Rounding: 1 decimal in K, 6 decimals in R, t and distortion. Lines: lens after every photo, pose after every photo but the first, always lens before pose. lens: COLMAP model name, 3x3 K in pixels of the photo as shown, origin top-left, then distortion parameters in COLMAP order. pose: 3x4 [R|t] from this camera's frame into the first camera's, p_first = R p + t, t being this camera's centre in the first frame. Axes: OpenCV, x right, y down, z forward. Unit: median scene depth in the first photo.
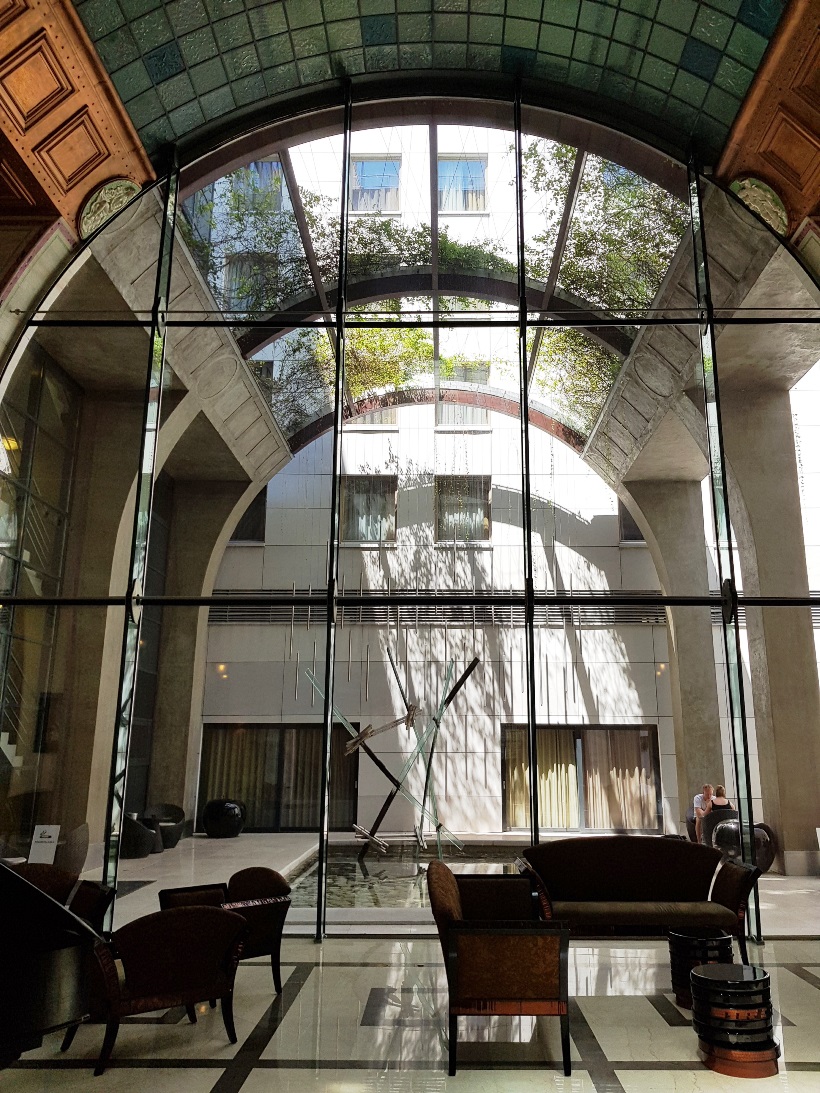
lens RADIAL K [[855.3, 0, 414.5], [0, 855.3, 535.7], [0, 0, 1]] dist [0.017816, -0.011839]
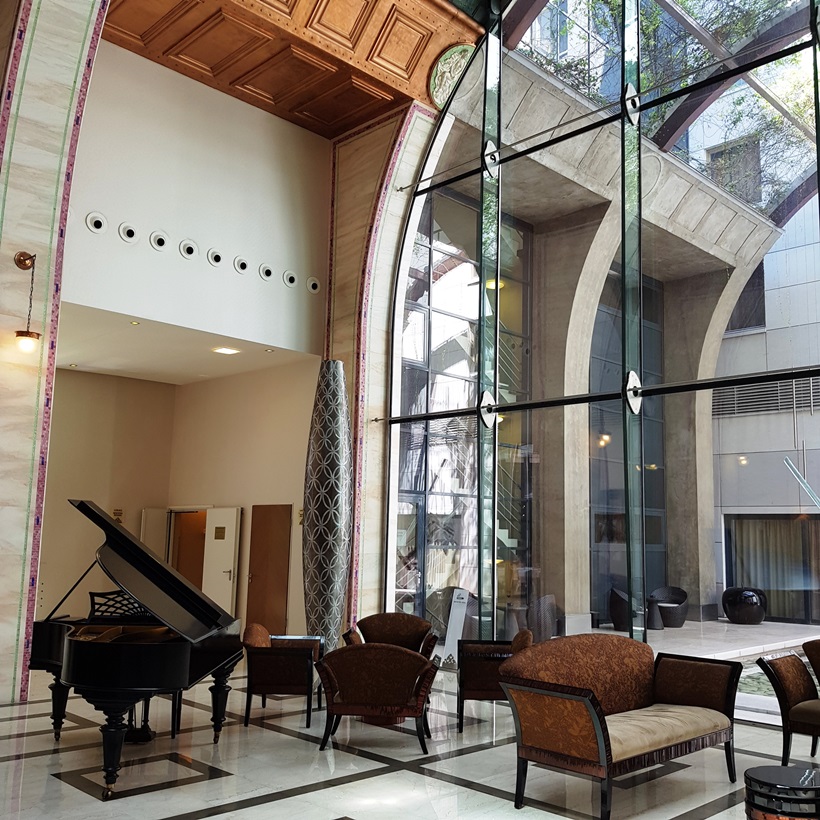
lens RADIAL K [[835.8, 0, 411.4], [0, 835.8, 416.2], [0, 0, 1]] dist [0.047658, 0.000000]
pose [[0.721807, -0.085698, -0.686768, 0.347177], [0.150854, 0.987926, 0.035274, 0.025624], [0.675453, -0.129063, 0.726021, 0.074850]]
